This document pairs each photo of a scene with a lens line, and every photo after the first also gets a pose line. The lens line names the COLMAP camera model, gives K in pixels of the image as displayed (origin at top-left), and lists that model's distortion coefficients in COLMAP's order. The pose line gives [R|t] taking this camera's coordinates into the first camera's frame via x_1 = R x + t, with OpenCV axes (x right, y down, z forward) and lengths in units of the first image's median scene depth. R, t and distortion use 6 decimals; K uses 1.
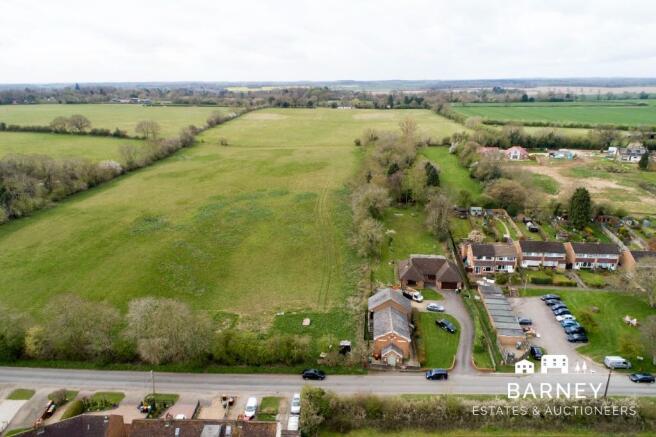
lens RADIAL K [[457.9, 0, 328.6], [0, 457.9, 216.1], [0, 0, 1]] dist [-0.001948, 0.005583]
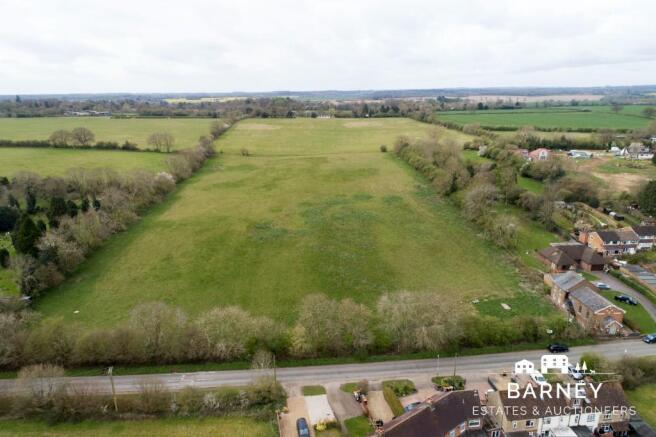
lens RADIAL K [[457.9, 0, 326.8], [0, 457.9, 220.6], [0, 0, 1]] dist [-0.001948, 0.005583]
pose [[0.987536, -0.047768, 0.149970, -0.198985], [0.049672, 0.998725, -0.008968, 0.004327], [-0.149351, 0.016306, 0.988650, -0.008314]]
